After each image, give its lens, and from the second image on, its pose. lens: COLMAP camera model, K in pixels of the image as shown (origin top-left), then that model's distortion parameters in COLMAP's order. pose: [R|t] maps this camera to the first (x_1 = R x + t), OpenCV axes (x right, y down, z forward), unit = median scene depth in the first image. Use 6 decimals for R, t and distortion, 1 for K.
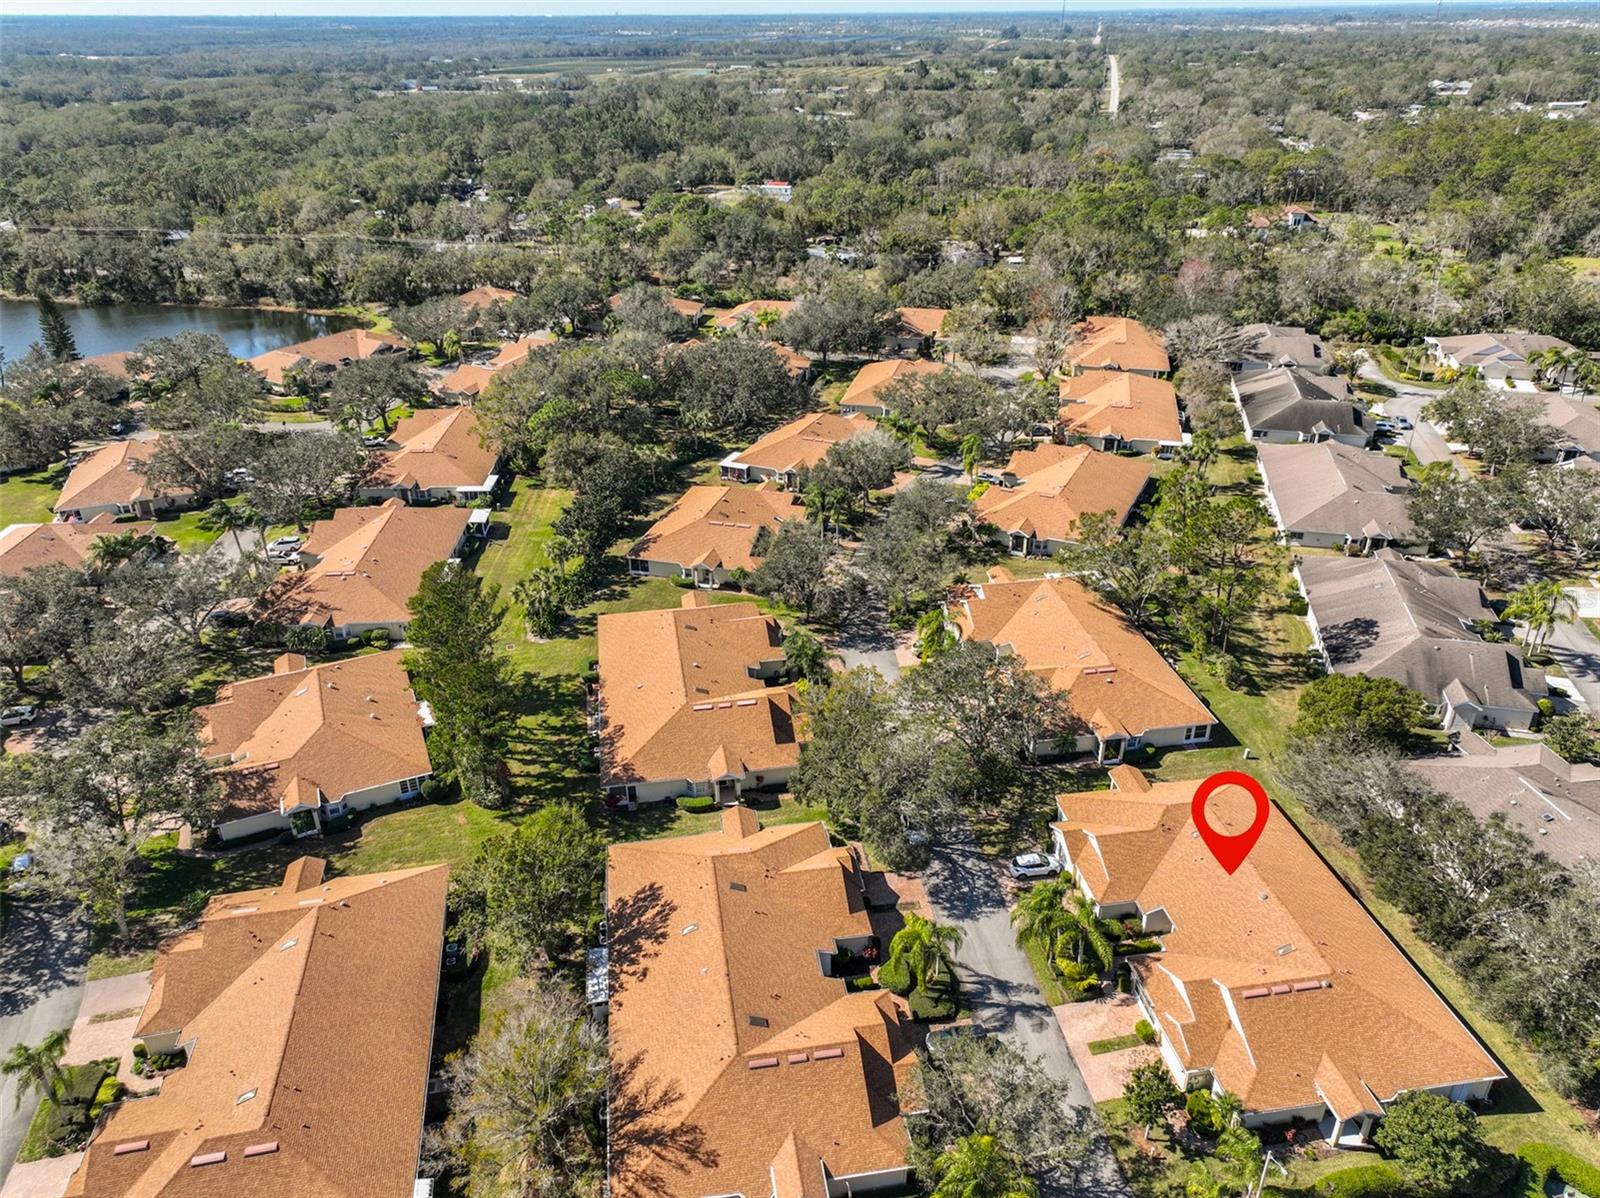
lens RADIAL K [[1122.9, 0, 807.6], [0, 1122.9, 596.9], [0, 0, 1]] dist [0.001471, 0.015668]
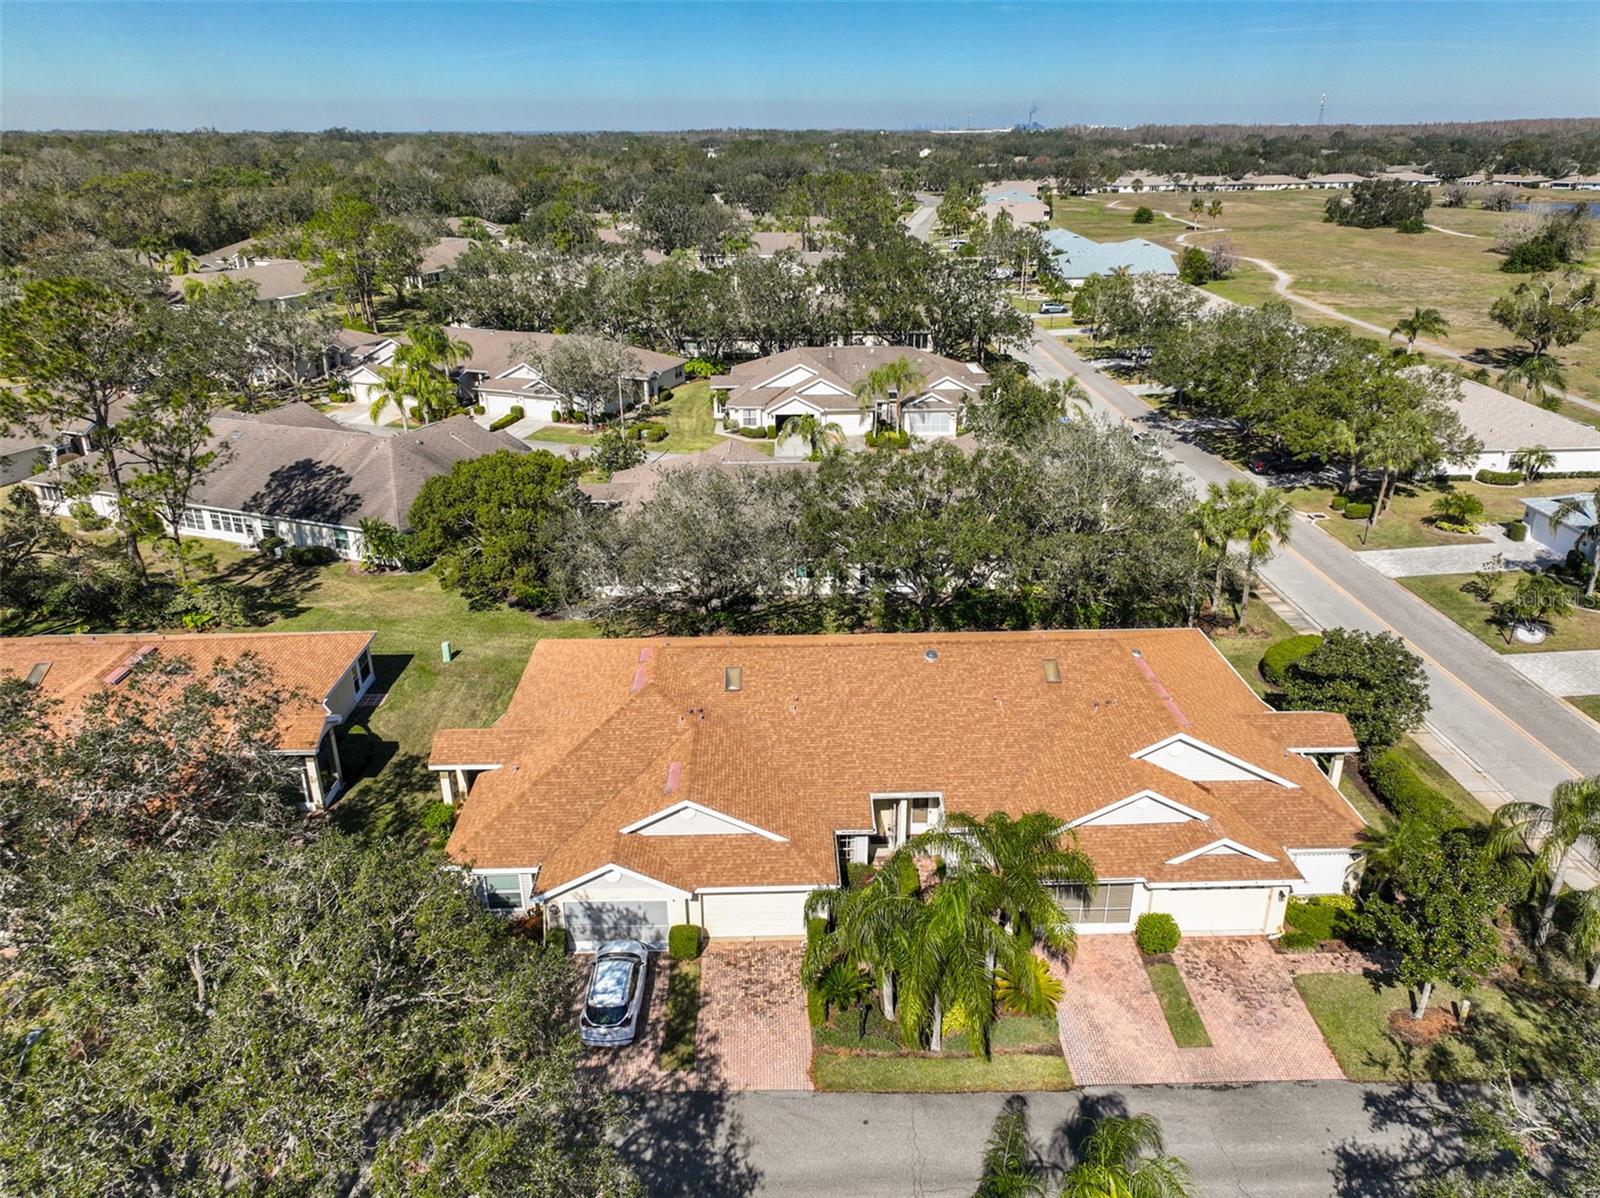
lens RADIAL K [[1122.9, 0, 807.6], [0, 1122.9, 596.9], [0, 0, 1]] dist [0.001471, 0.015668]
pose [[0.128519, -0.374189, 0.918404, -0.059551], [0.464128, 0.841097, 0.277743, 0.037647], [-0.876395, 0.390562, 0.281769, 0.543133]]
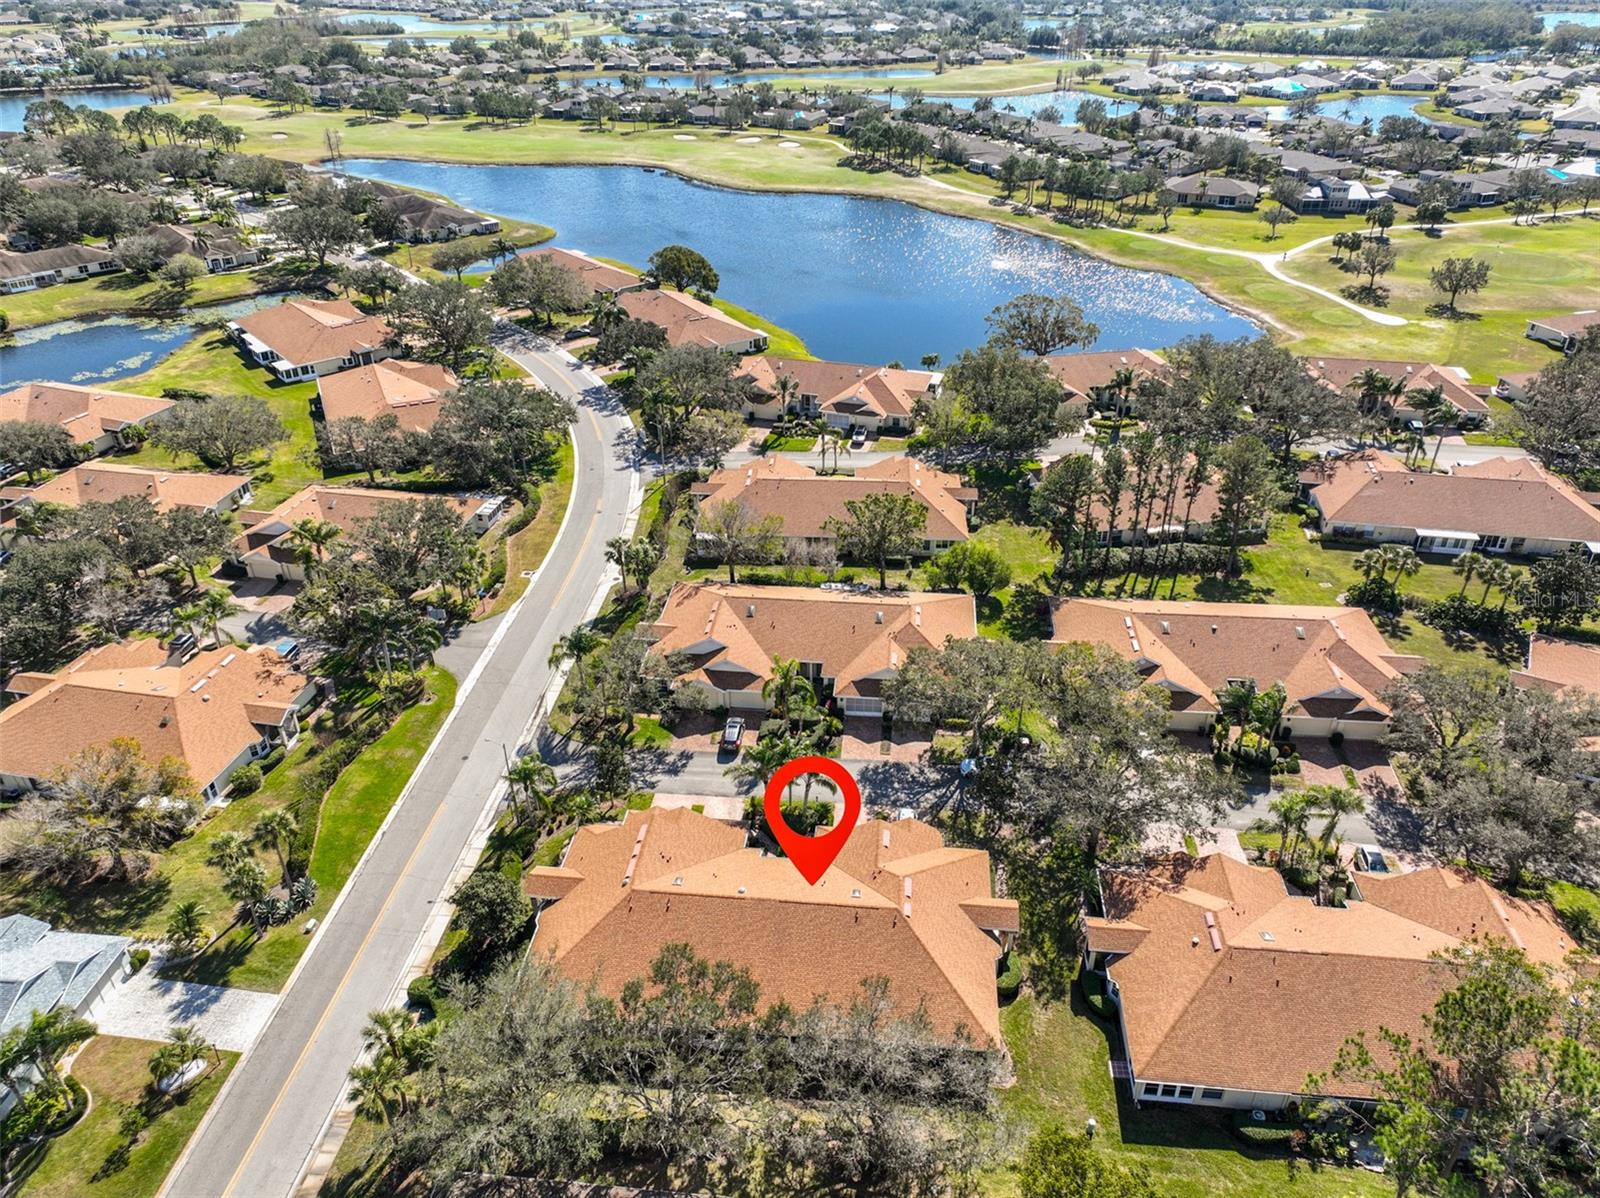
lens RADIAL K [[1122.9, 0, 807.6], [0, 1122.9, 596.9], [0, 0, 1]] dist [0.001471, 0.015668]
pose [[-0.262038, 0.501331, -0.824623, 0.645612], [-0.442012, 0.697238, 0.564344, -0.289878], [0.857882, 0.512373, 0.038891, 0.541714]]
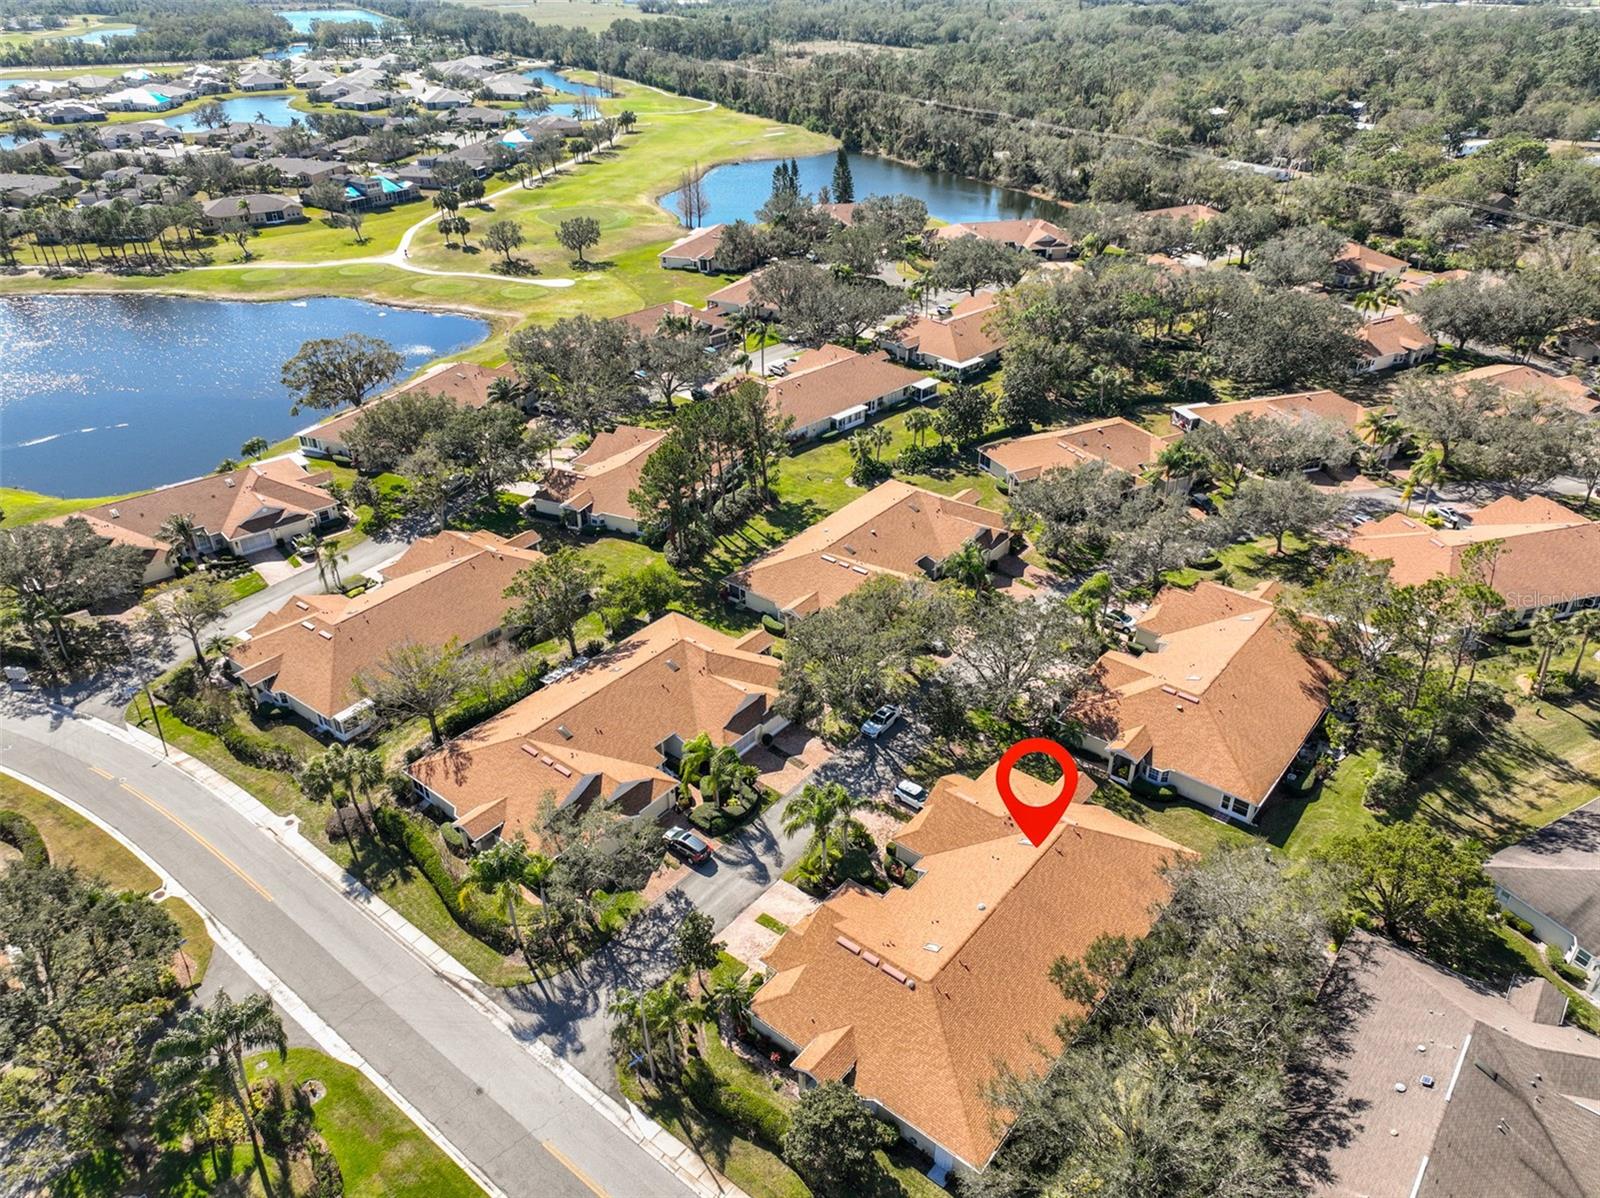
lens RADIAL K [[1122.9, 0, 807.6], [0, 1122.9, 596.9], [0, 0, 1]] dist [0.001471, 0.015668]
pose [[0.664533, 0.388064, -0.638594, 0.493278], [-0.346408, 0.917190, 0.196883, -0.063724], [0.662116, 0.090379, 0.743932, 0.113725]]
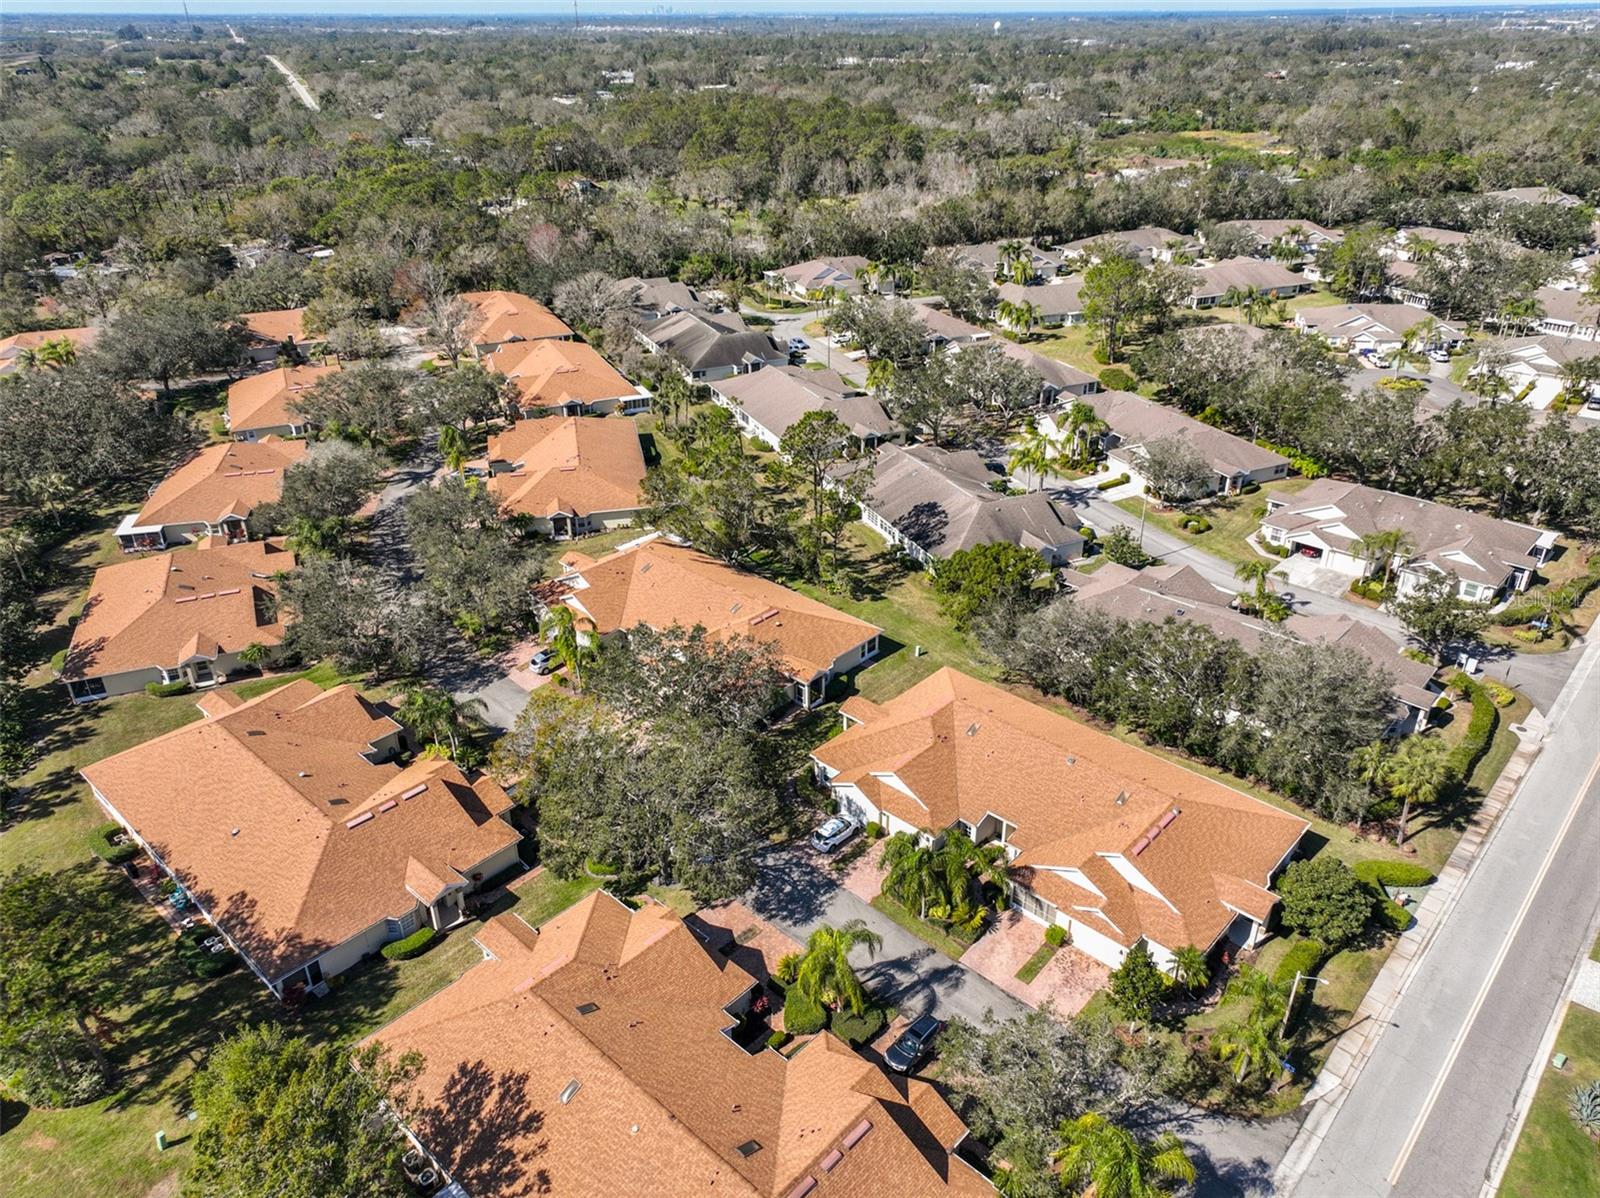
lens RADIAL K [[1122.9, 0, 807.6], [0, 1122.9, 596.9], [0, 0, 1]] dist [0.001471, 0.015668]
pose [[0.786664, -0.281230, 0.549609, -0.175313], [0.284289, 0.955236, 0.081878, -0.012775], [-0.548033, 0.091837, 0.831400, 0.174847]]
